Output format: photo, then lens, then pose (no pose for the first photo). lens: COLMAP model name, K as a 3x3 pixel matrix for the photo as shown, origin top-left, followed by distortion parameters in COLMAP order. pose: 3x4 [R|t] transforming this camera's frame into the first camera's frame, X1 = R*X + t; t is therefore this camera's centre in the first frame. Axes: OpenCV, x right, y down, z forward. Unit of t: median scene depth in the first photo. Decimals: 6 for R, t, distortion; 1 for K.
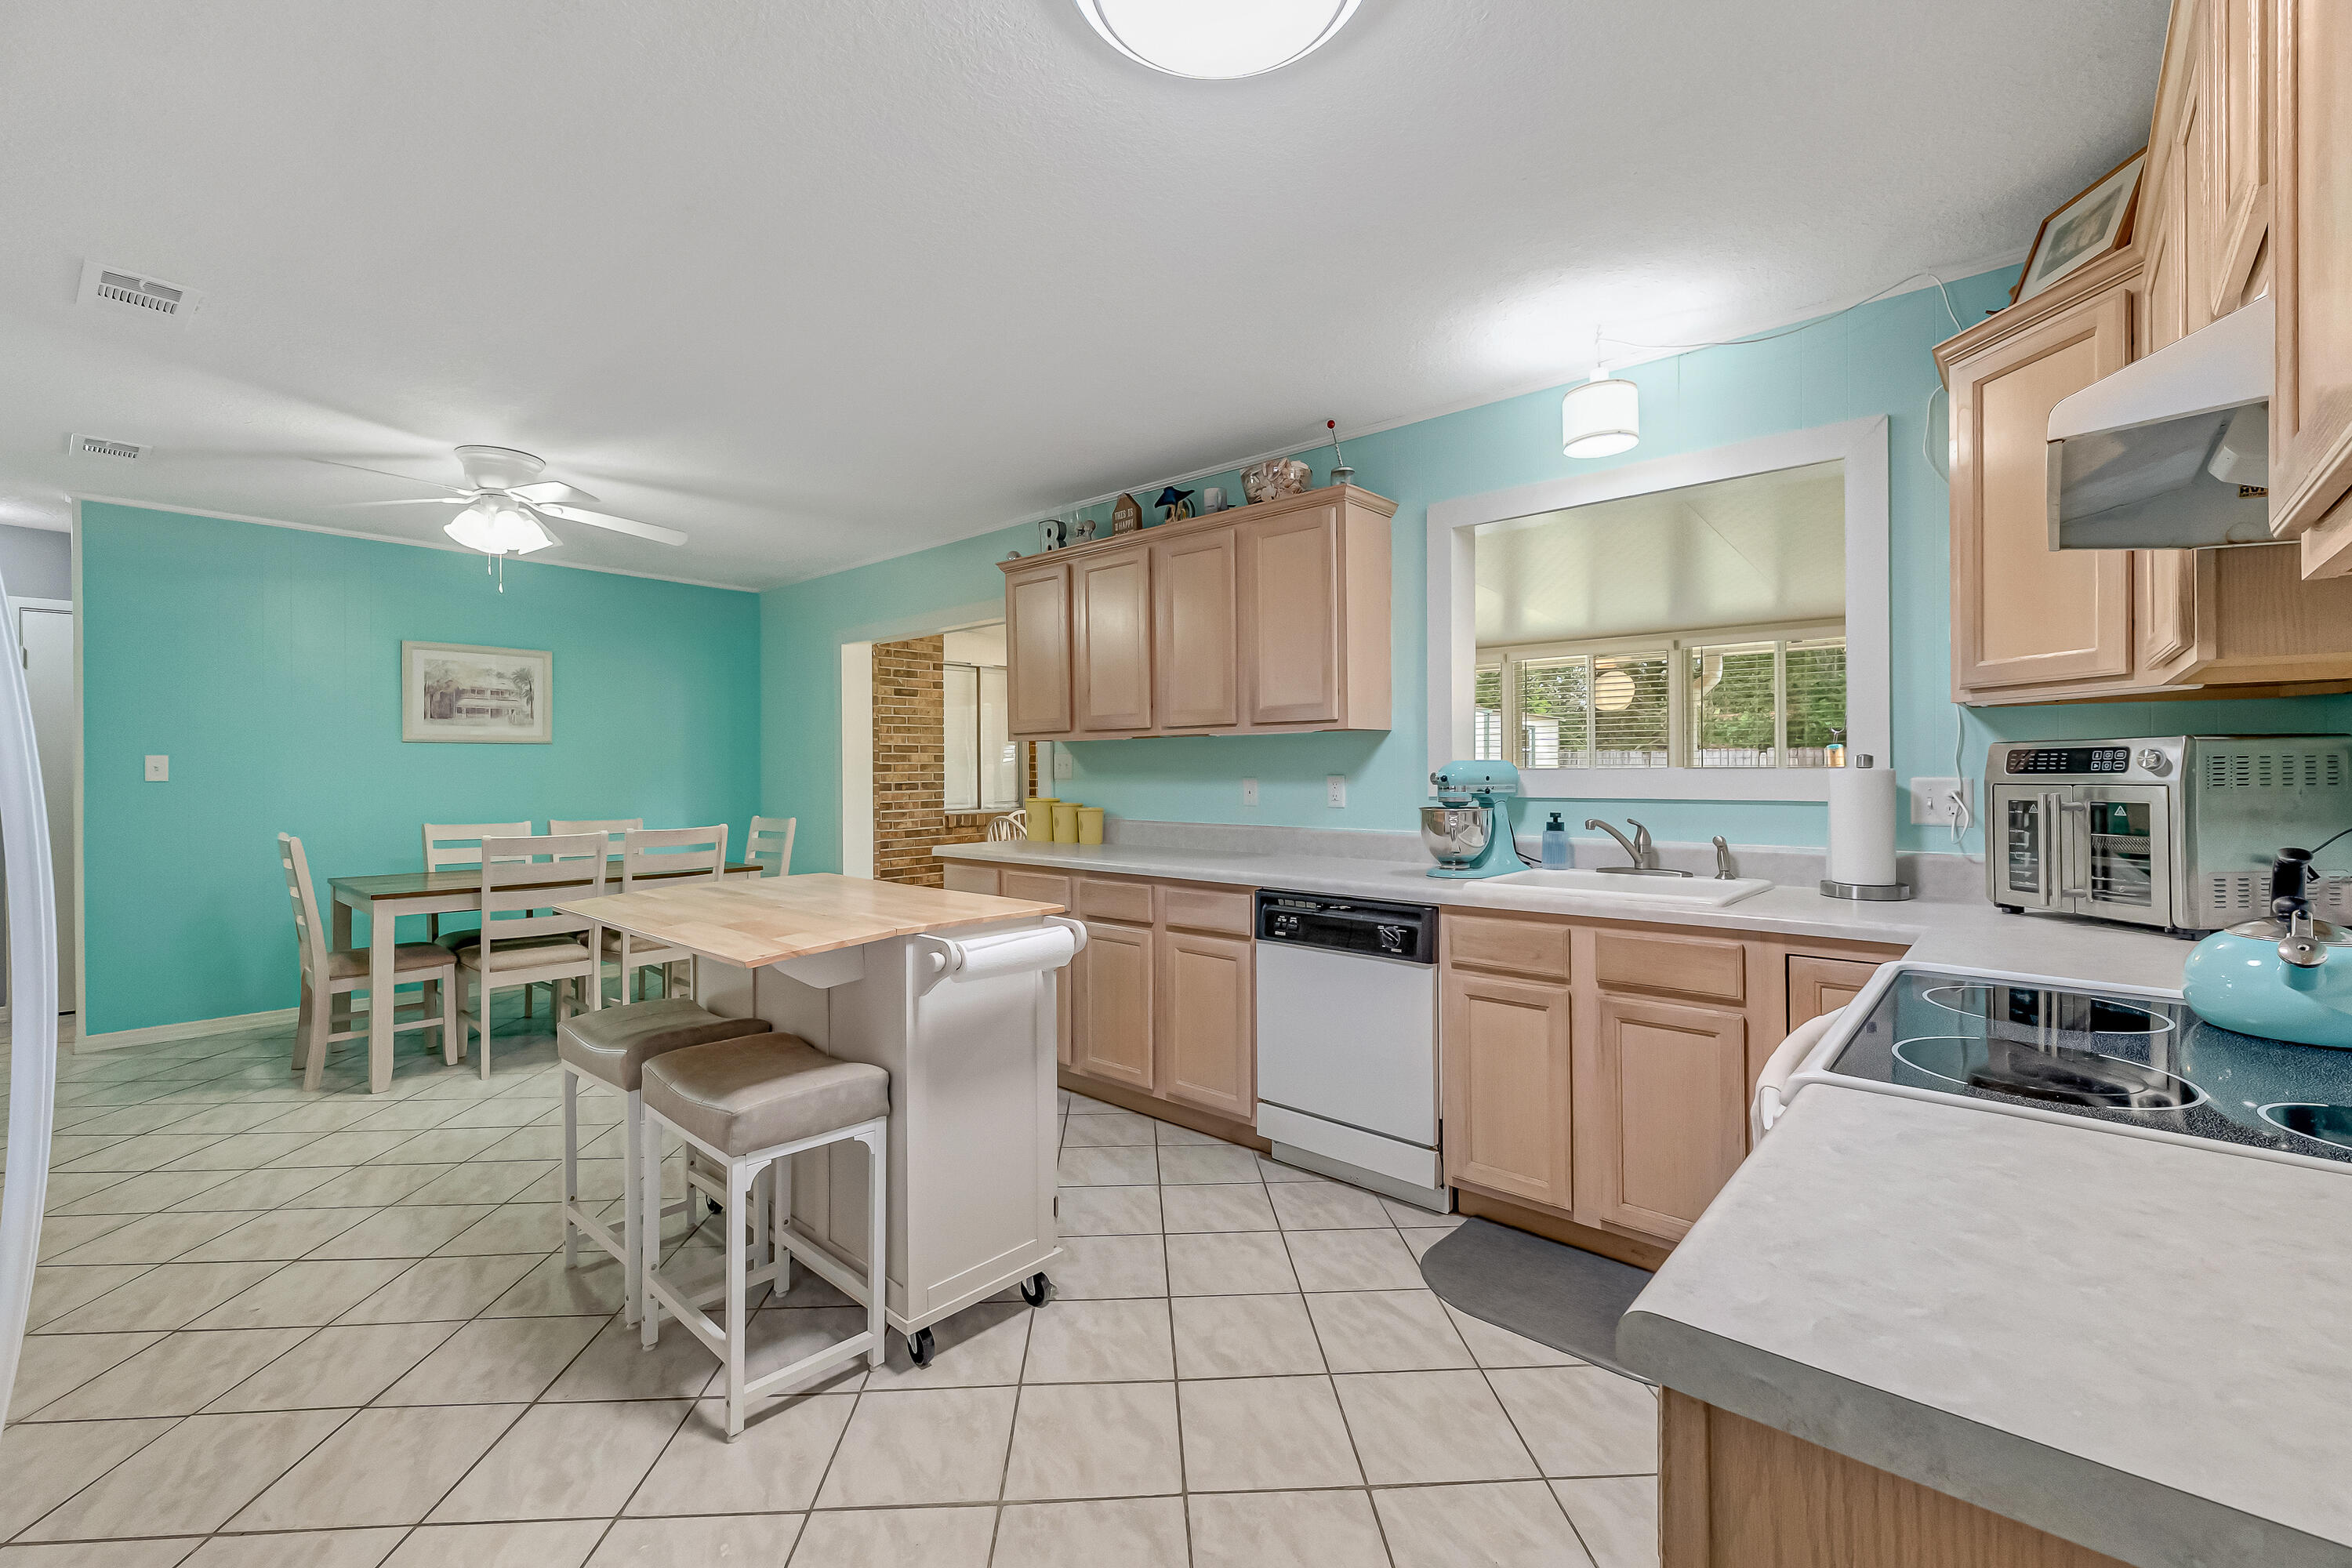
lens RADIAL K [[994.5, 0, 1186.9], [0, 994.5, 772.0], [0, 0, 1]] dist [0.006701, 0.000297]
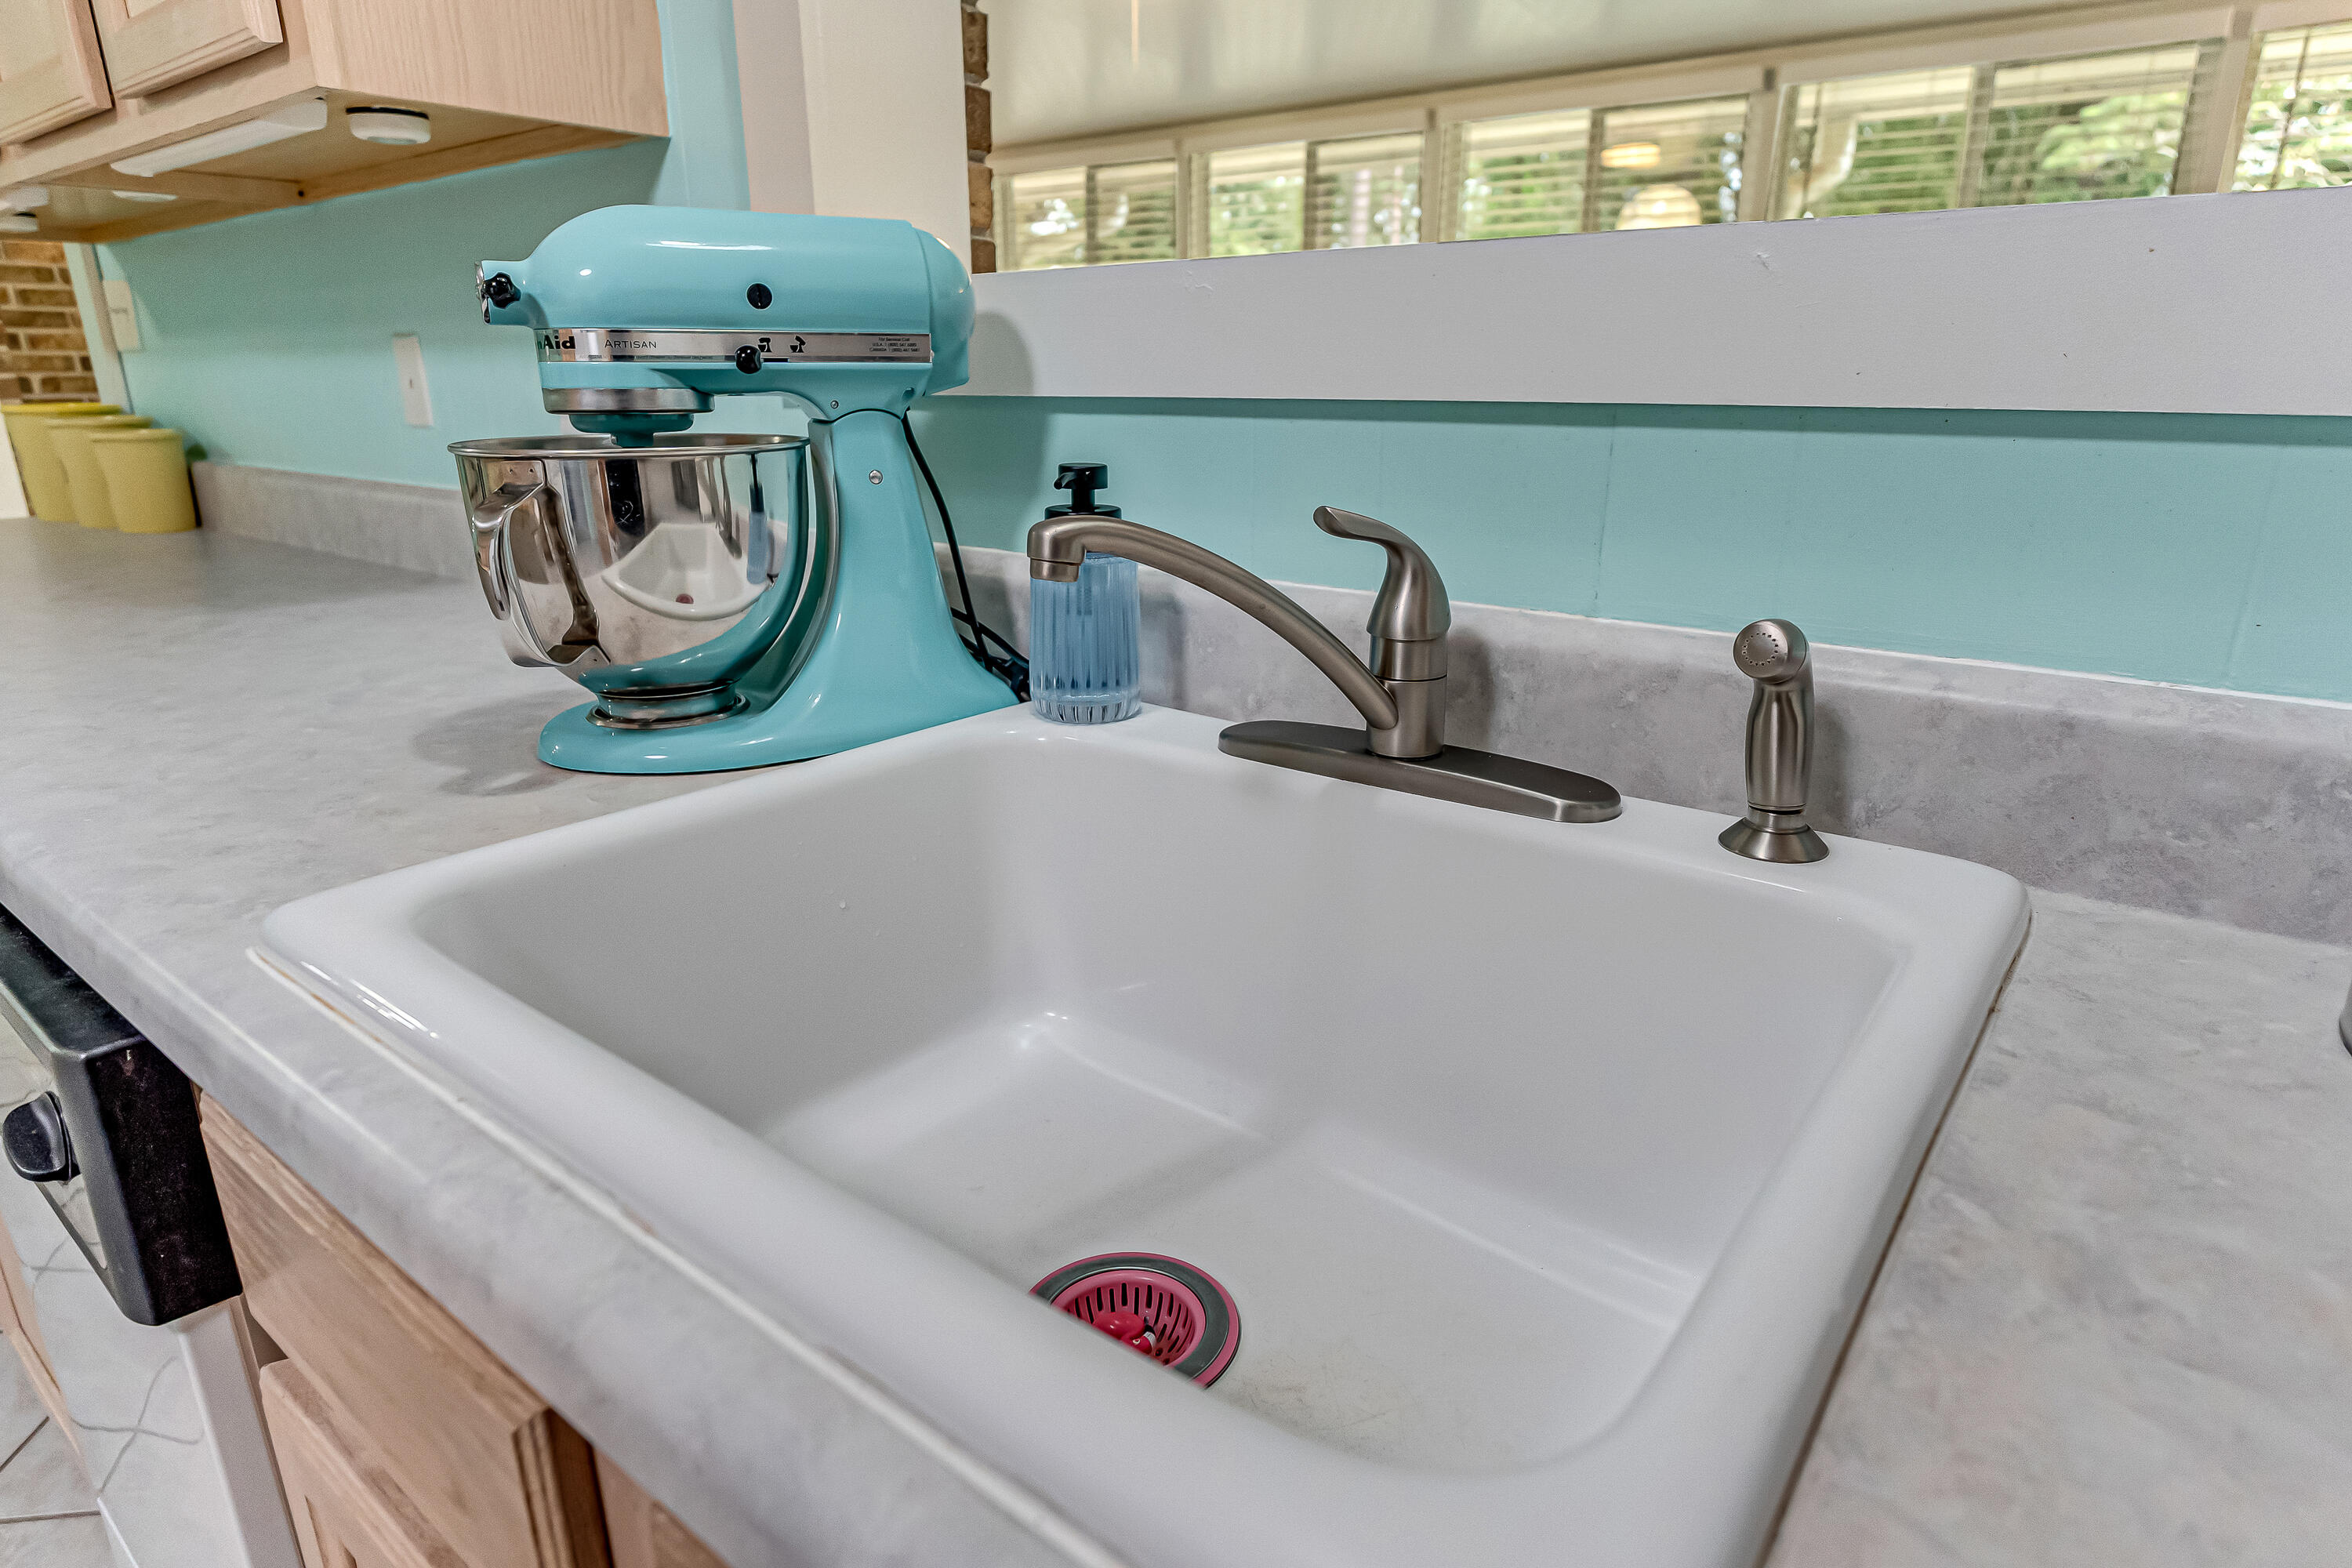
lens RADIAL K [[1299.0, 0, 1179.8], [0, 1299.0, 788.7], [0, 0, 1]] dist [-0.009613, 0.000011]
pose [[0.998541, -0.011197, 0.052831, 0.359859], [-0.005211, 0.953729, 0.300623, 0.021545], [-0.053752, -0.300460, 0.952279, 0.671801]]
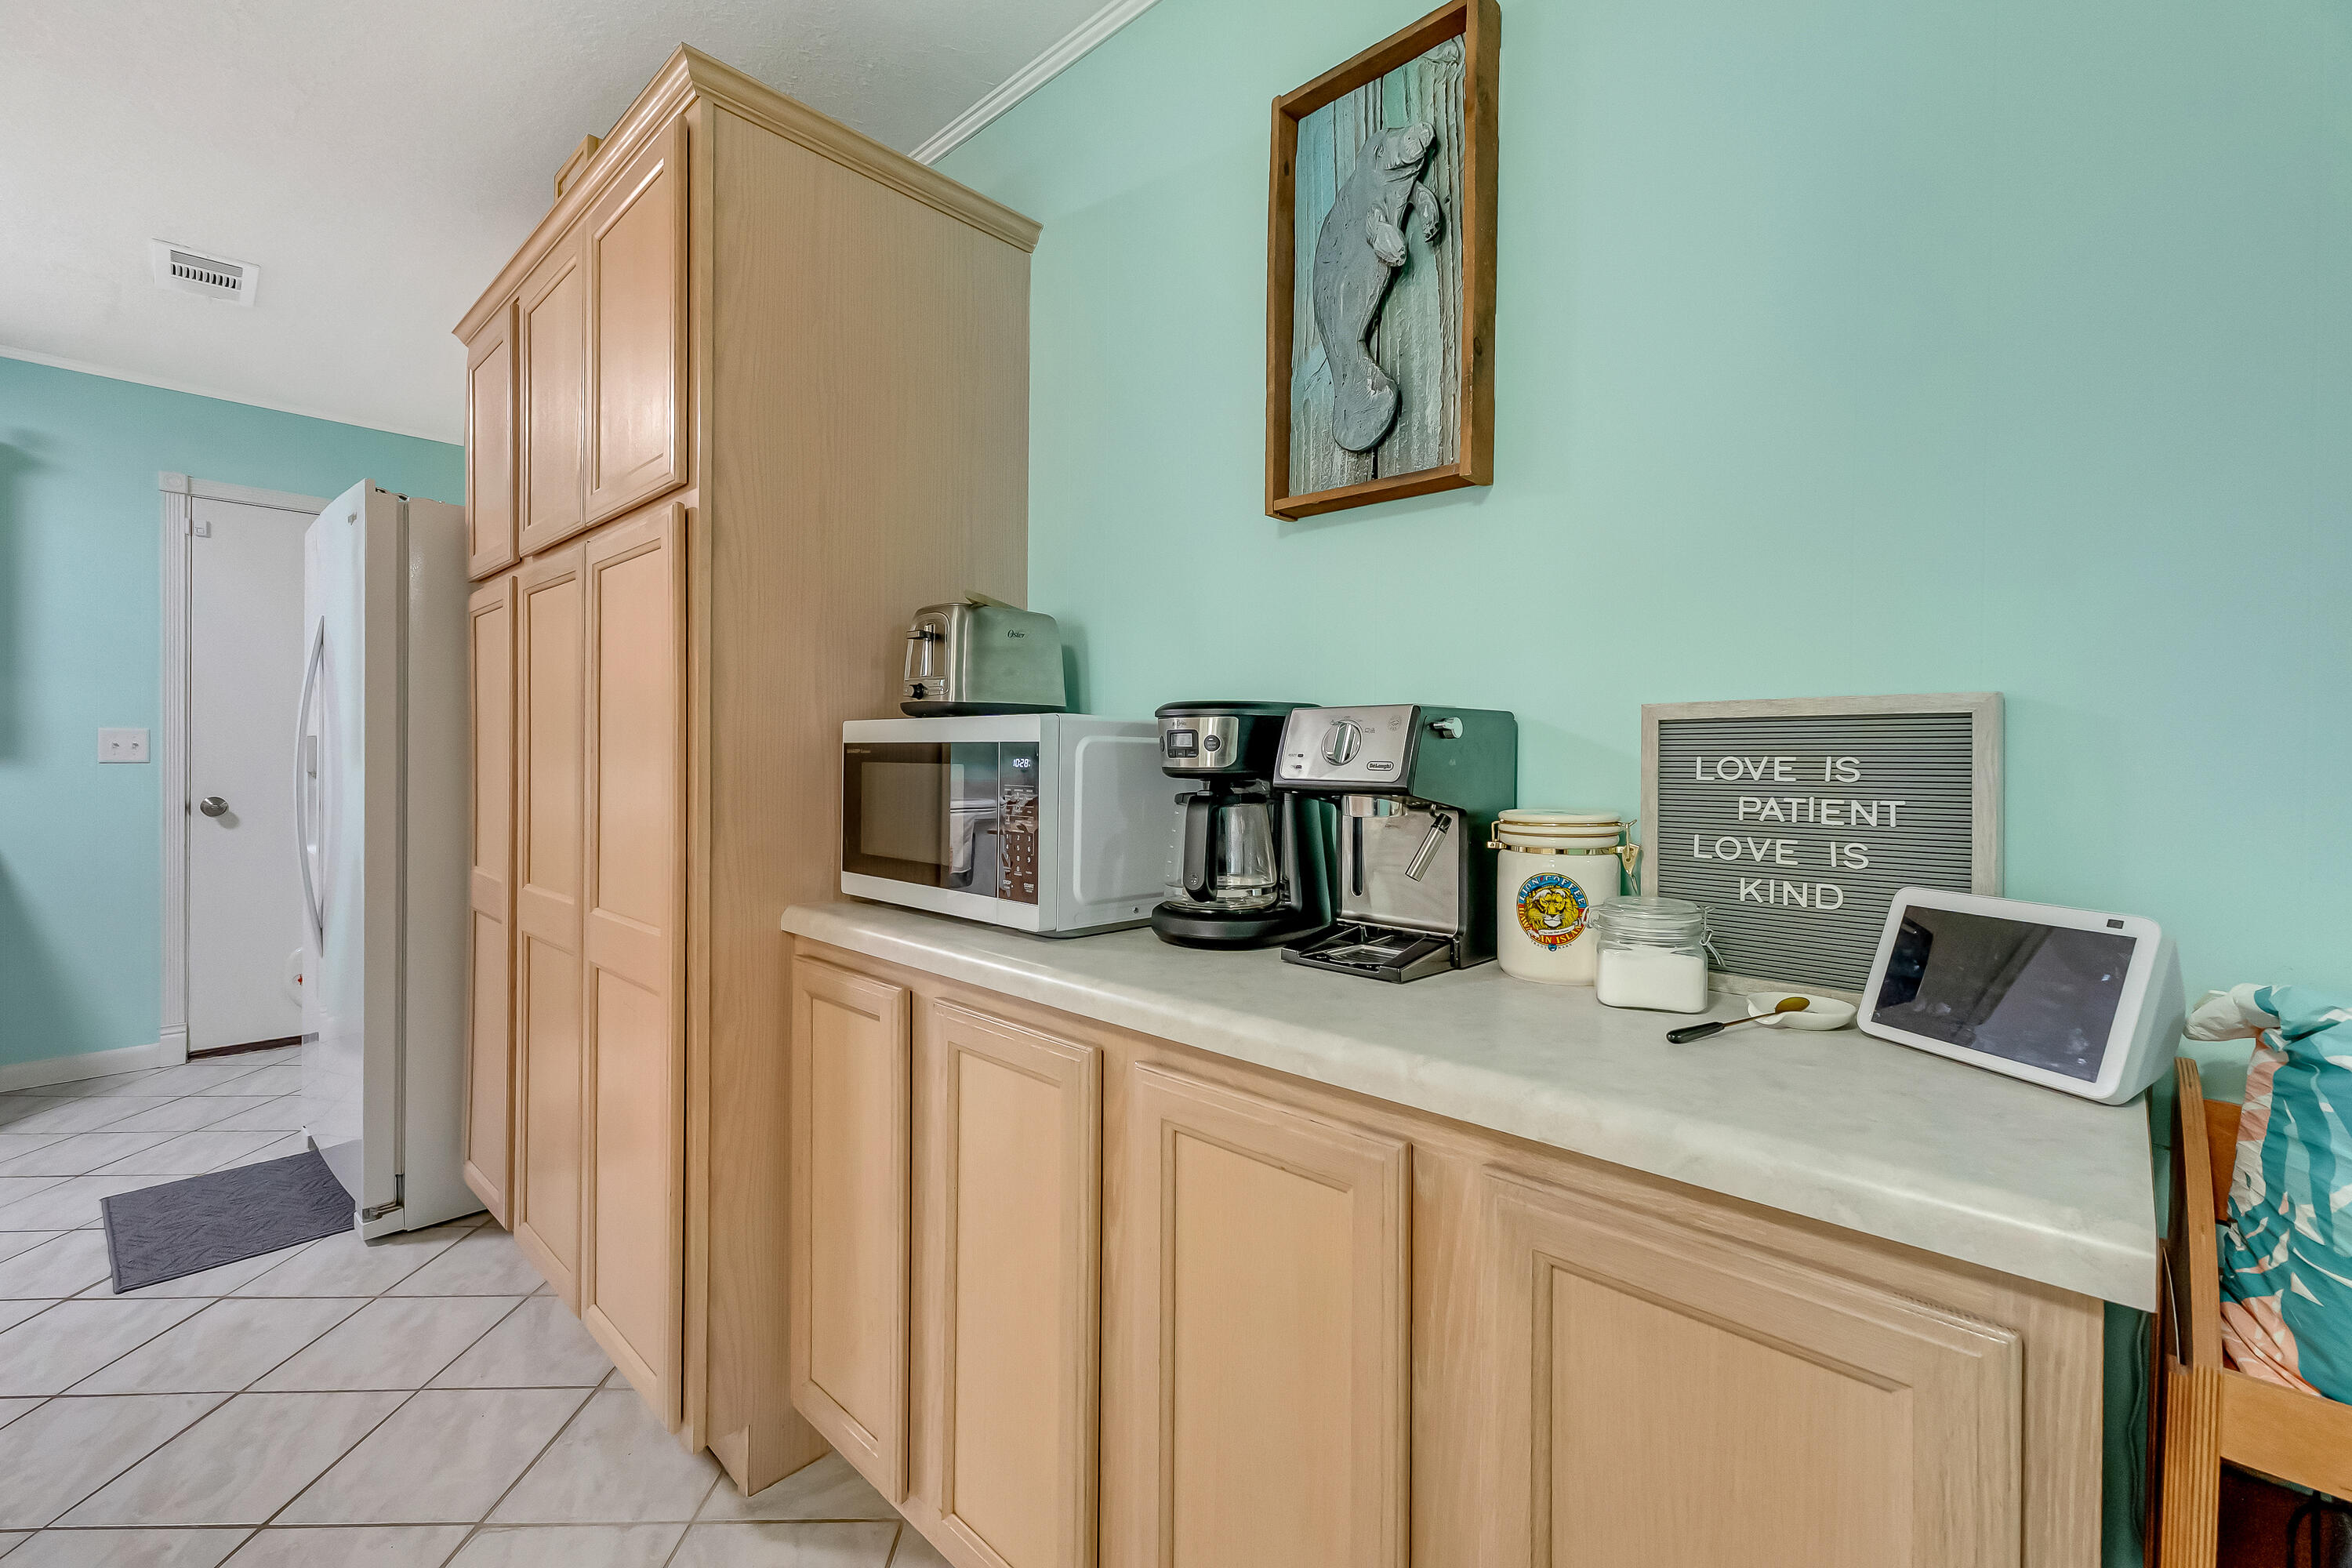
lens RADIAL K [[994.5, 0, 1186.3], [0, 994.5, 761.5], [0, 0, 1]] dist [0.006701, 0.000297]
pose [[-0.999725, -0.008792, 0.021740, -1.045167], [-0.008680, 0.999949, 0.005239, 0.023783], [-0.021785, 0.005049, -0.999750, 1.071098]]
